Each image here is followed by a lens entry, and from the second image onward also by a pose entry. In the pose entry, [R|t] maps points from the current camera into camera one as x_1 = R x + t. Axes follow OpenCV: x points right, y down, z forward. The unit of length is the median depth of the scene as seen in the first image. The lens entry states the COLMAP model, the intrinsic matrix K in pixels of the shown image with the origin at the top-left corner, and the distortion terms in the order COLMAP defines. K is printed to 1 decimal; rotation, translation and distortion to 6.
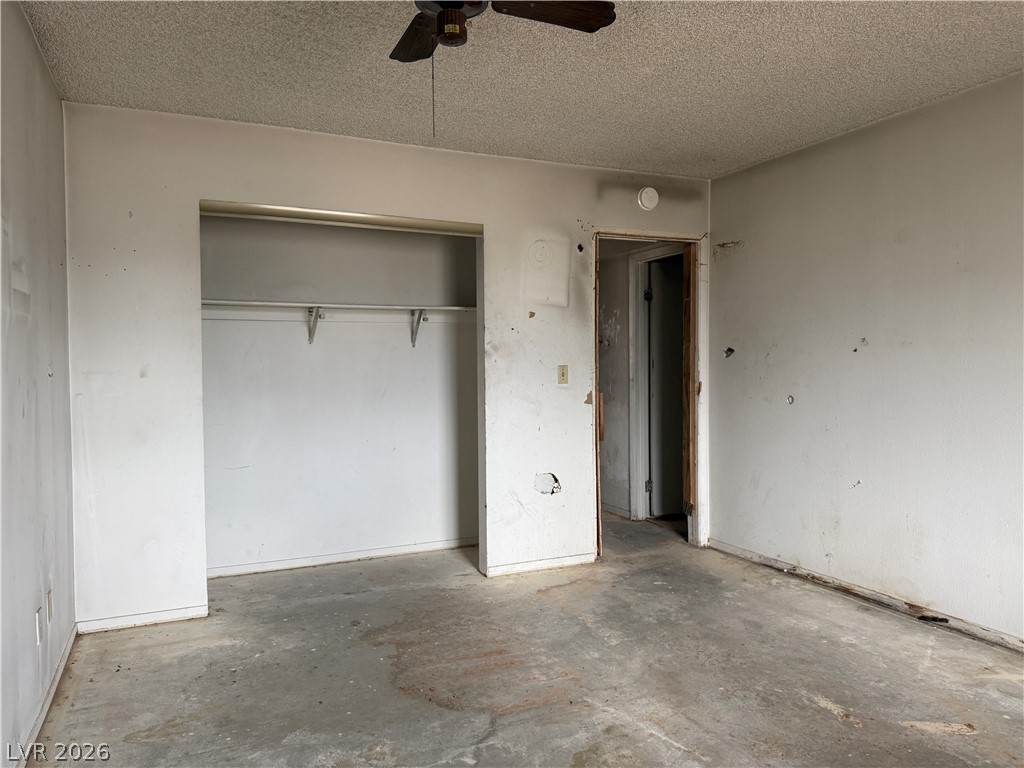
lens RADIAL K [[725.1, 0, 512.0], [0, 725.1, 384.0], [0, 0, 1]] dist [0.073542, -0.107243]
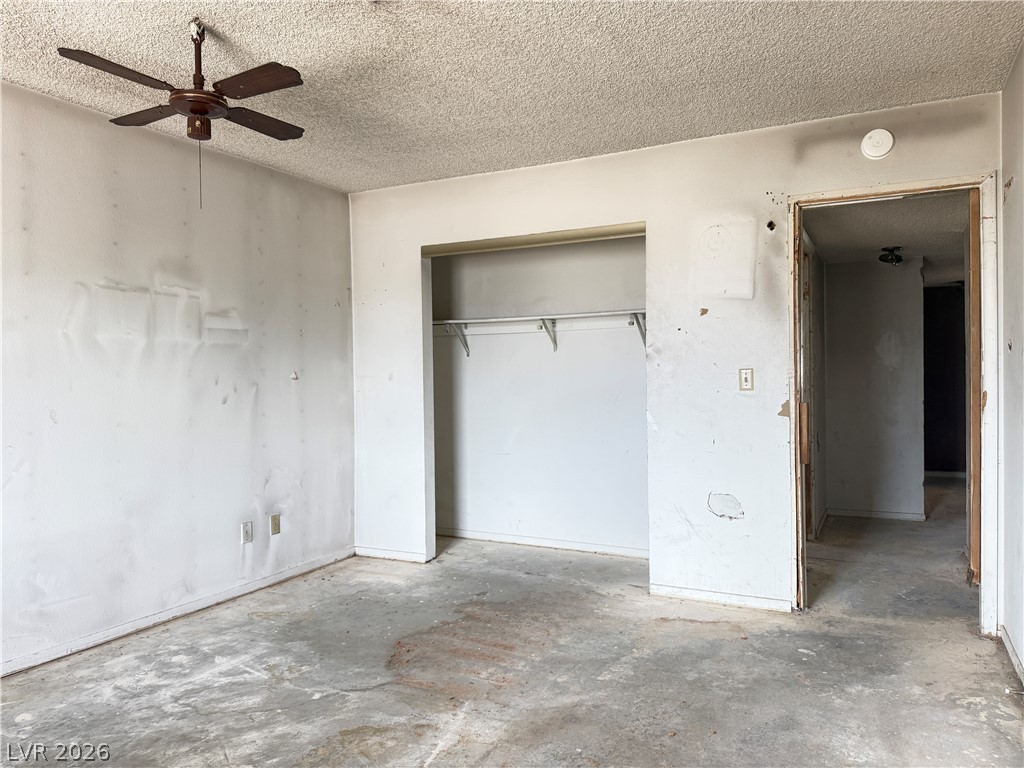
lens RADIAL K [[725.1, 0, 512.0], [0, 725.1, 384.0], [0, 0, 1]] dist [0.062999, -0.086541]
pose [[0.620731, 0.010137, -0.783958, 0.611539], [-0.012095, 0.999921, 0.003353, -0.007927], [0.783931, 0.007401, 0.620804, 0.276858]]
